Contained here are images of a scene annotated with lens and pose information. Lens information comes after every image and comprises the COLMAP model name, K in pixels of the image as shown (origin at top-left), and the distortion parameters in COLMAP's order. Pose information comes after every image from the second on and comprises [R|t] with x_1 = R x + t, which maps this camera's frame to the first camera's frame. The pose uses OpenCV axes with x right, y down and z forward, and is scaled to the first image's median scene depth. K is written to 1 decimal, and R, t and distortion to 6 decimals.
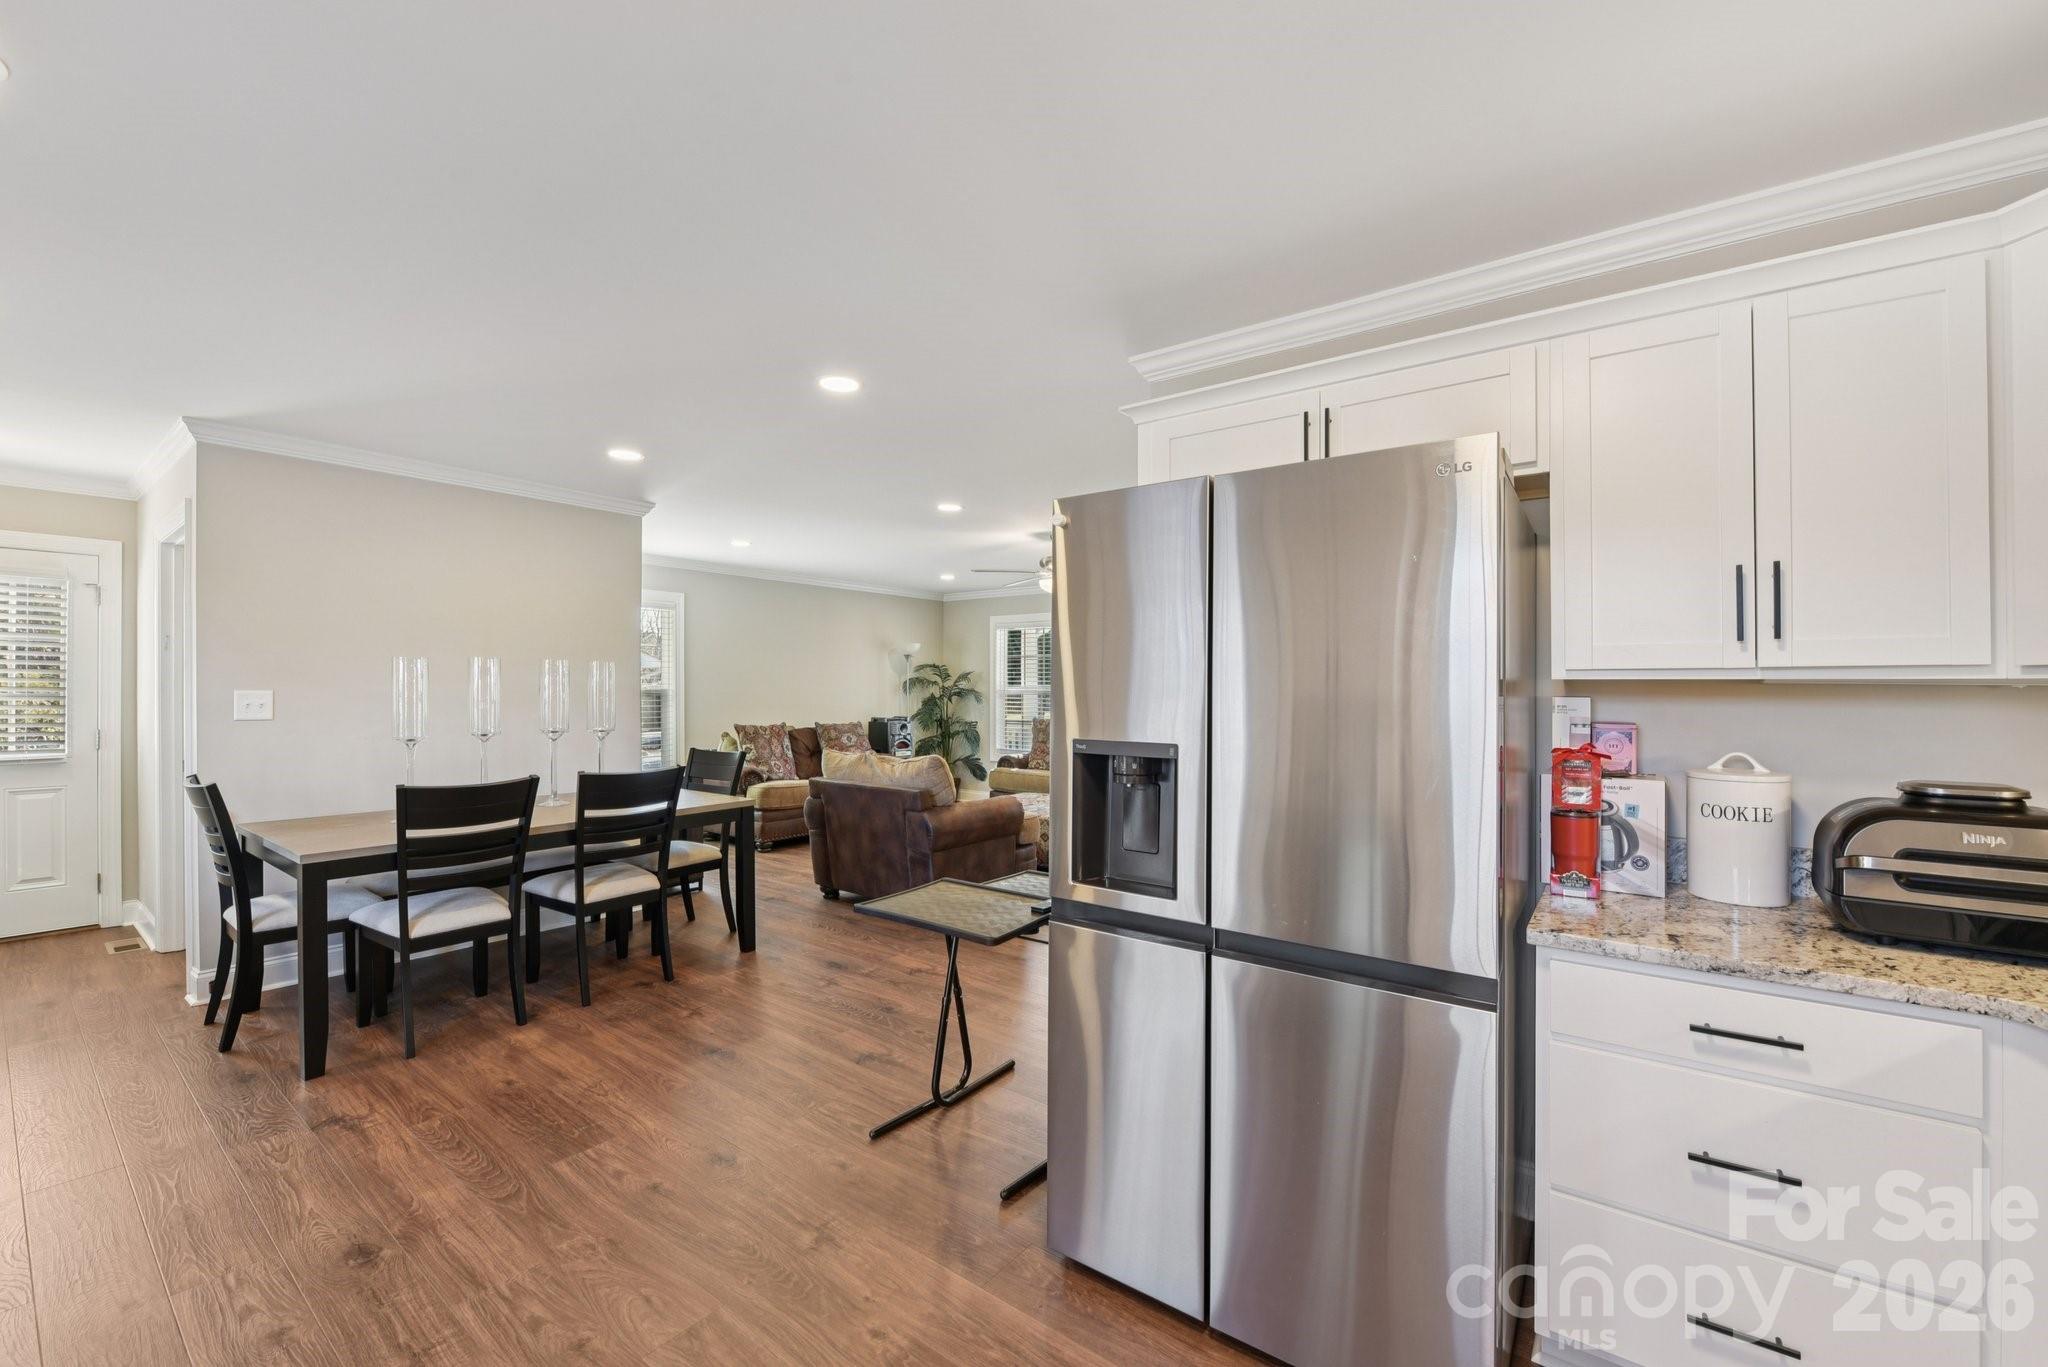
lens RADIAL K [[823.4, 0, 1029.0], [0, 823.4, 693.3], [0, 0, 1]] dist [-0.020332, -0.001812]
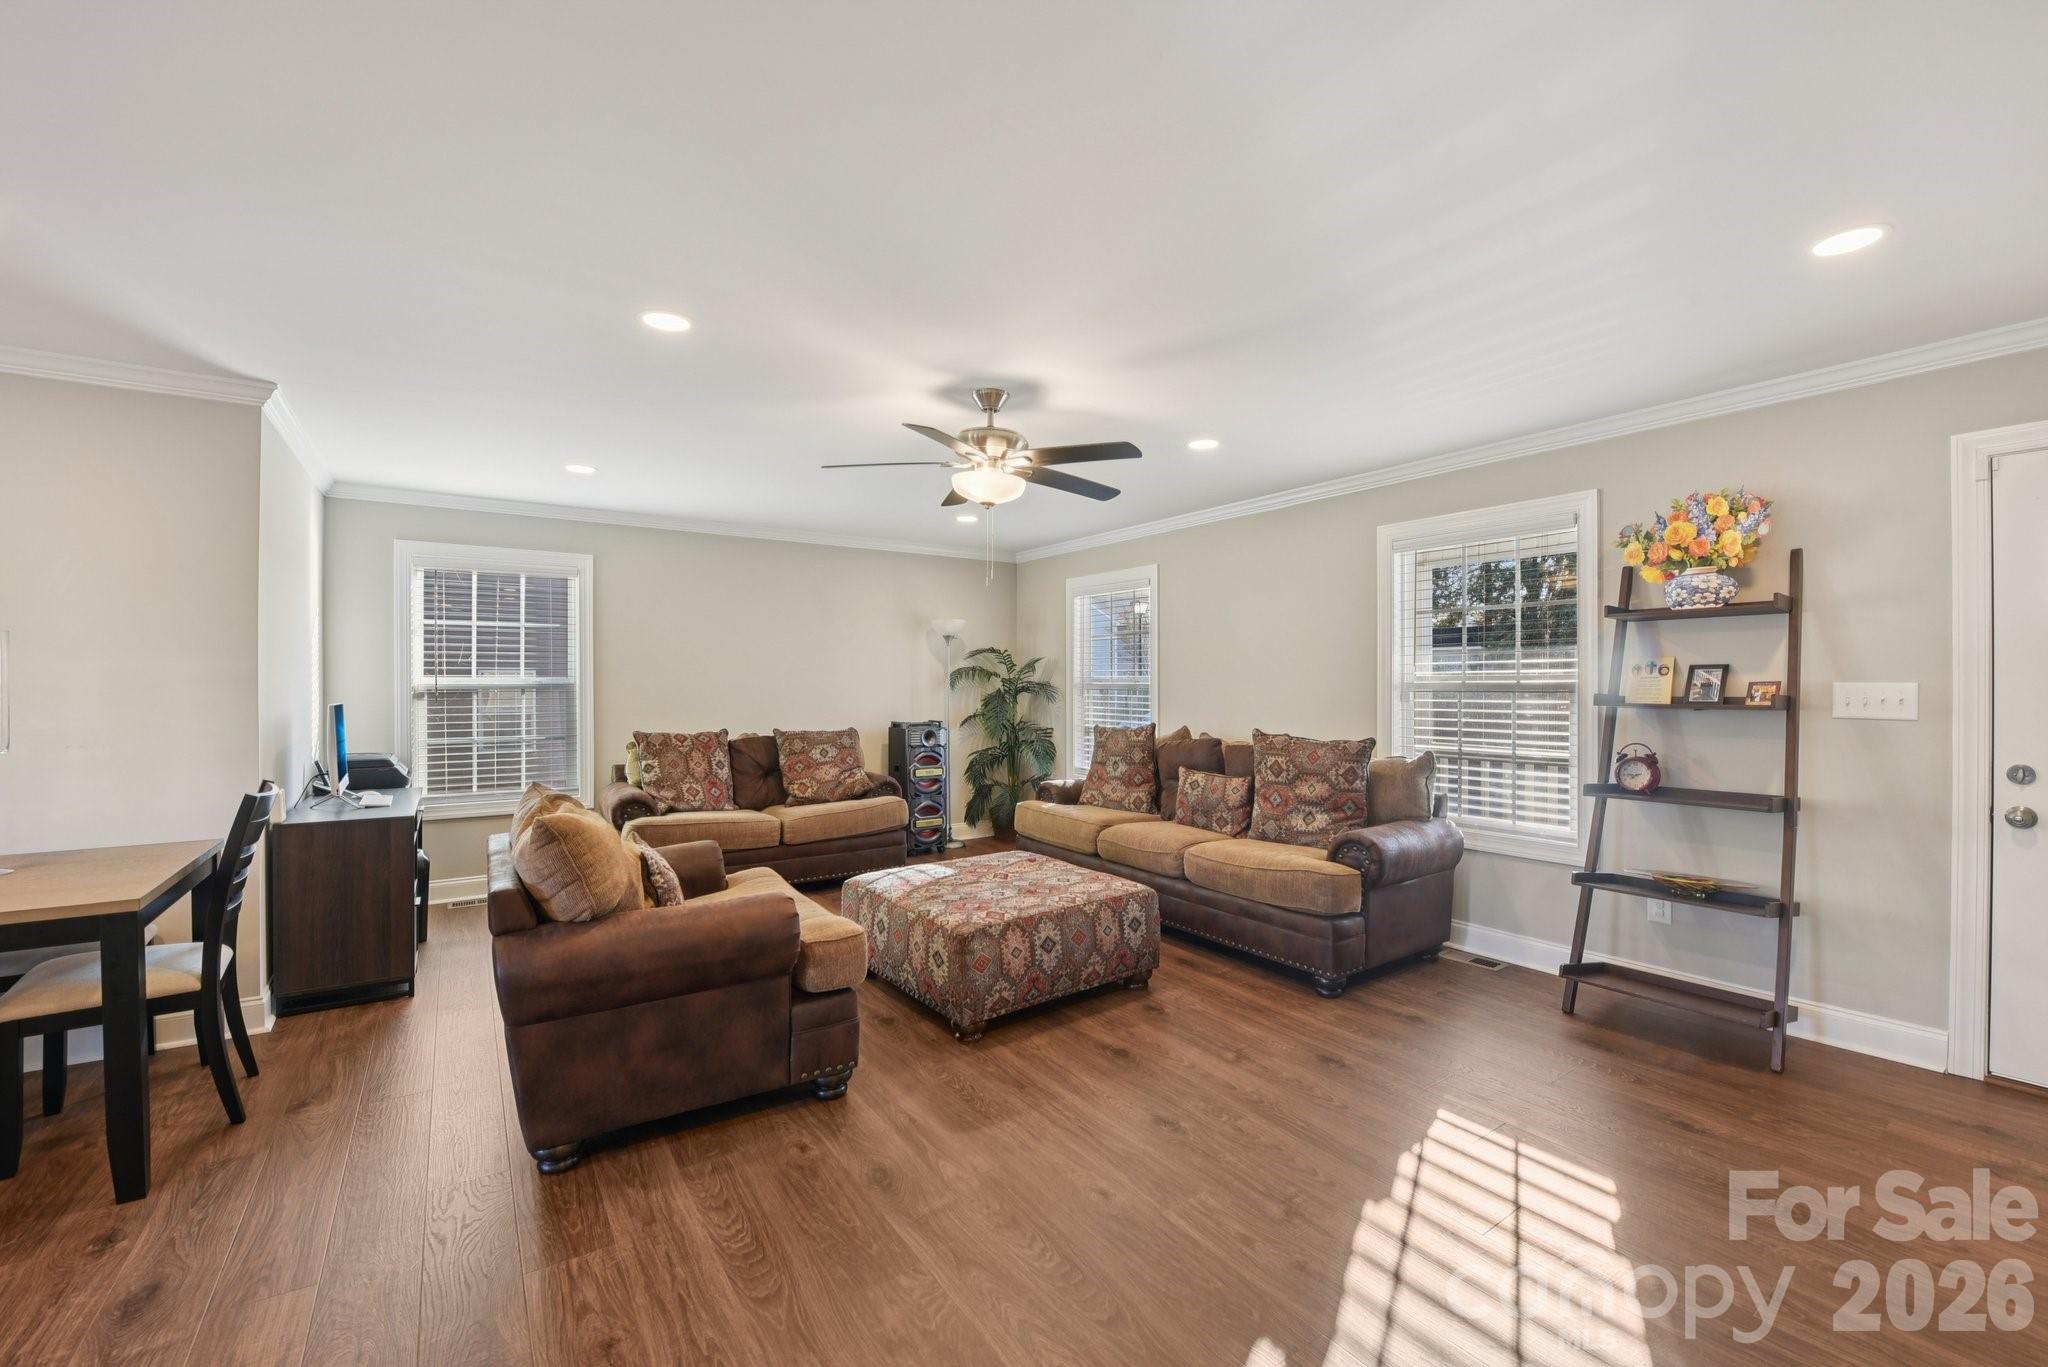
lens RADIAL K [[832.0, 0, 1026.7], [0, 832.0, 696.2], [0, 0, 1]] dist [-0.013462, -0.001289]
pose [[0.945608, 0.001147, -0.325305, 0.169824], [0.001822, 0.999959, 0.008823, 0.000644], [0.325302, -0.008936, 0.945568, 0.351464]]
